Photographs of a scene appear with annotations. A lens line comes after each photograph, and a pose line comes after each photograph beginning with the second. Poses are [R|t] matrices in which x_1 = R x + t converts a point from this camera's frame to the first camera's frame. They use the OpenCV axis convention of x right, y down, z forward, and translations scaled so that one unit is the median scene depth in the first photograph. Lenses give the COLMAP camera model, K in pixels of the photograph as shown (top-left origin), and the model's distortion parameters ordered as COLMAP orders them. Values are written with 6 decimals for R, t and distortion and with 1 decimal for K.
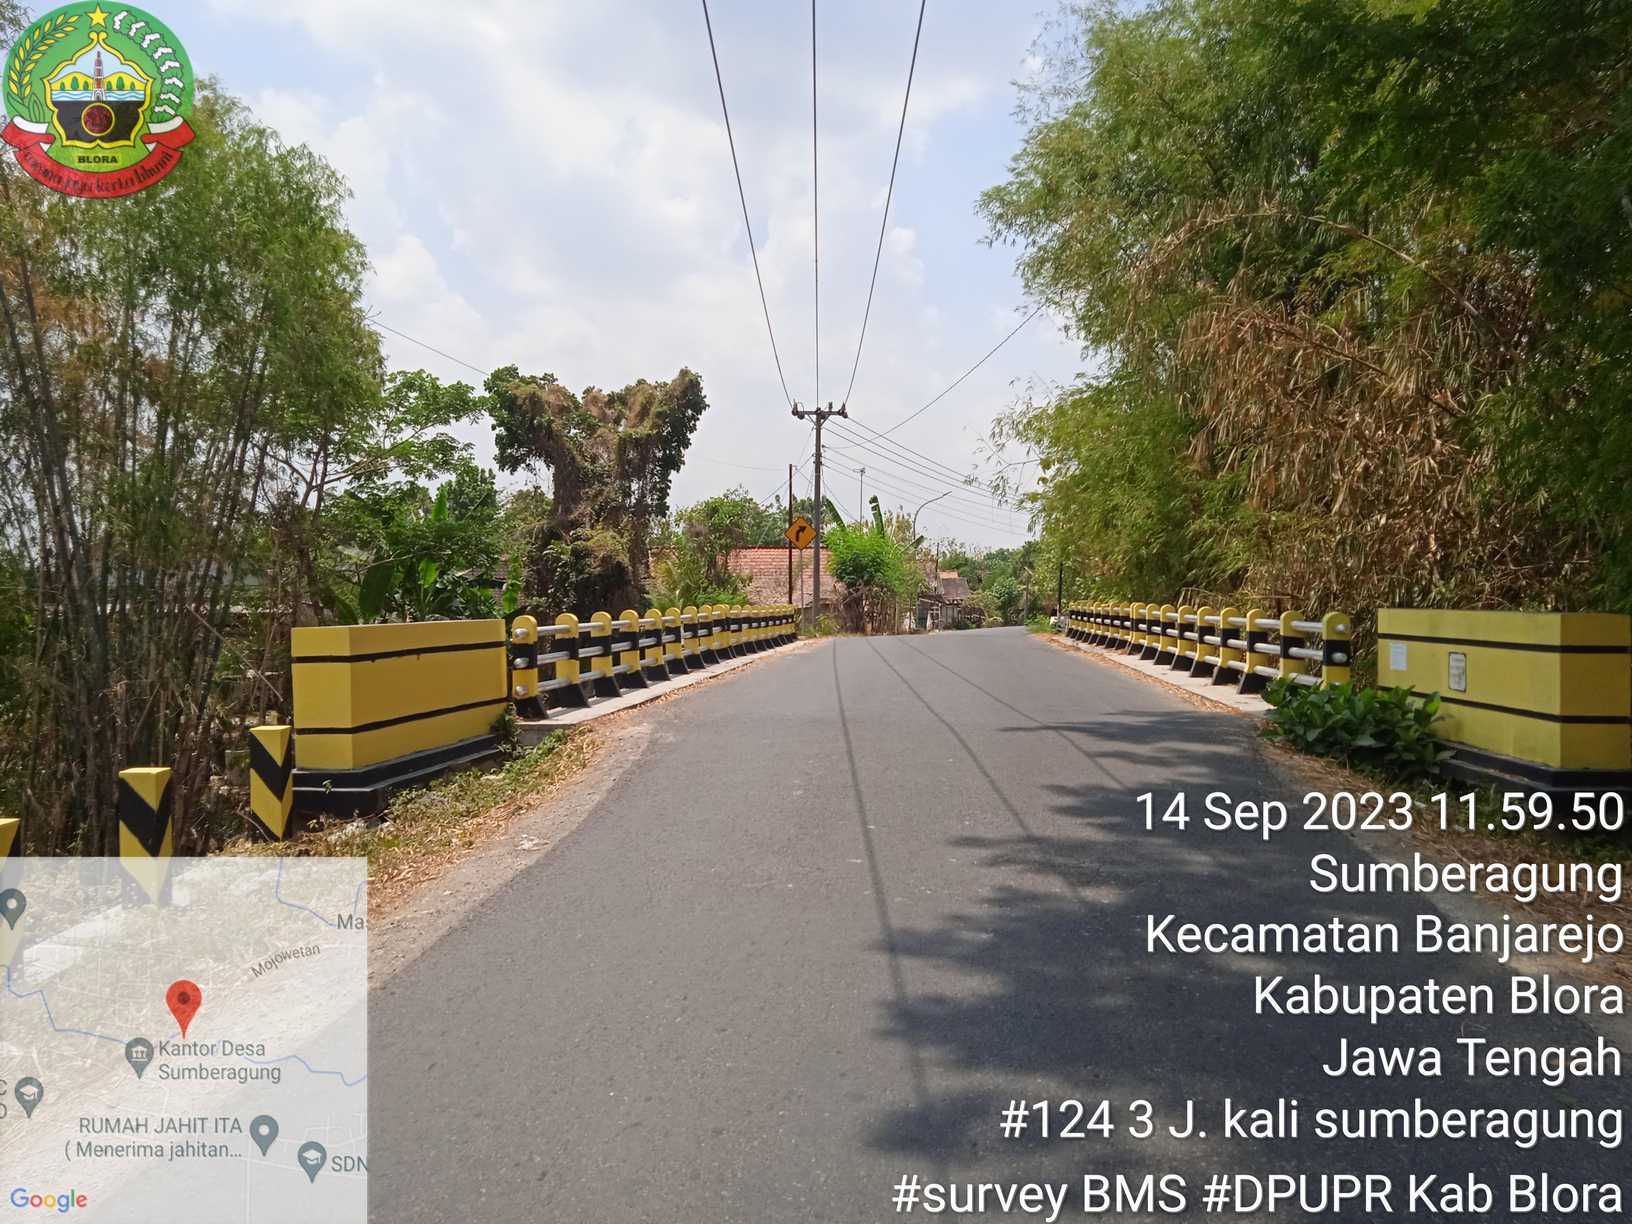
lens RADIAL K [[1371.4, 0, 810.8], [0, 1371.4, 604.7], [0, 0, 1]] dist [0.011292, 0.006542]
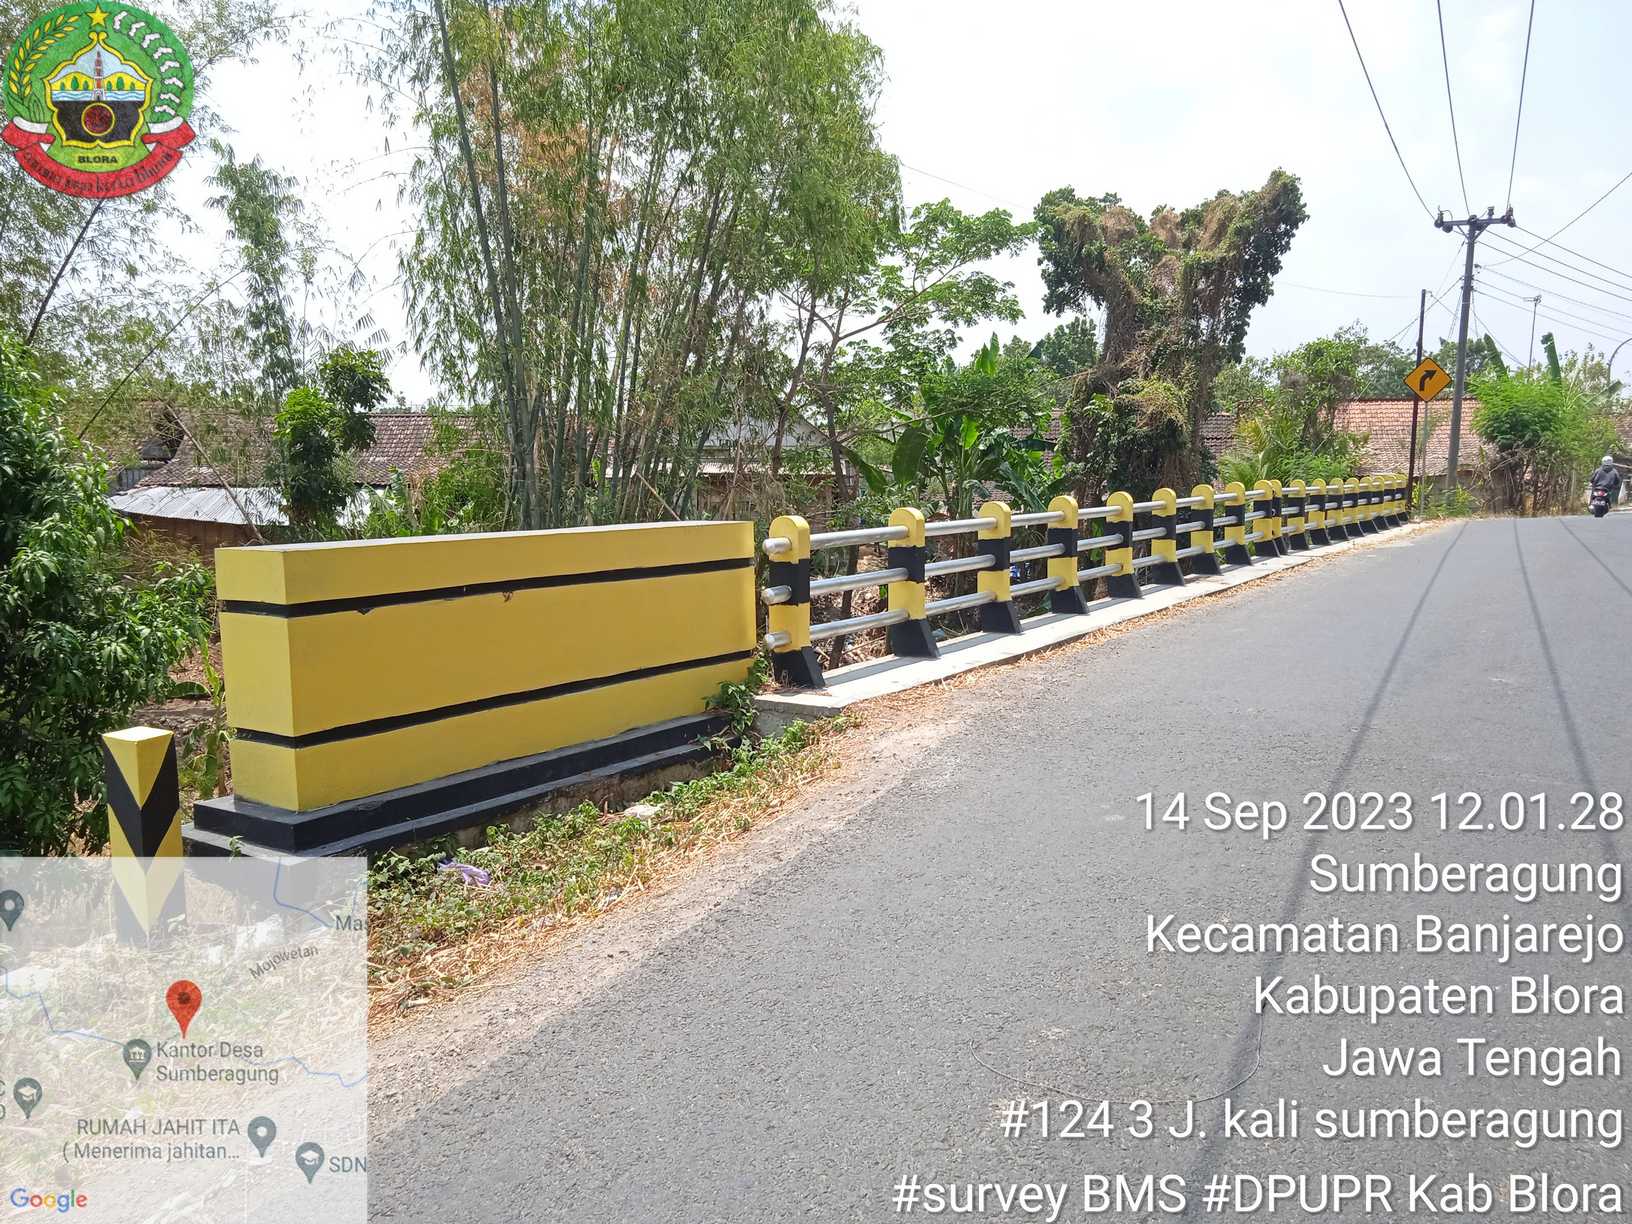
lens RADIAL K [[1371.4, 0, 803.6], [0, 1371.4, 606.5], [0, 0, 1]] dist [0.011292, 0.006542]
pose [[0.898876, 0.054270, -0.434830, 0.019751], [-0.008533, 0.994281, 0.106453, -0.005327], [0.438121, -0.091978, 0.894198, 0.153061]]
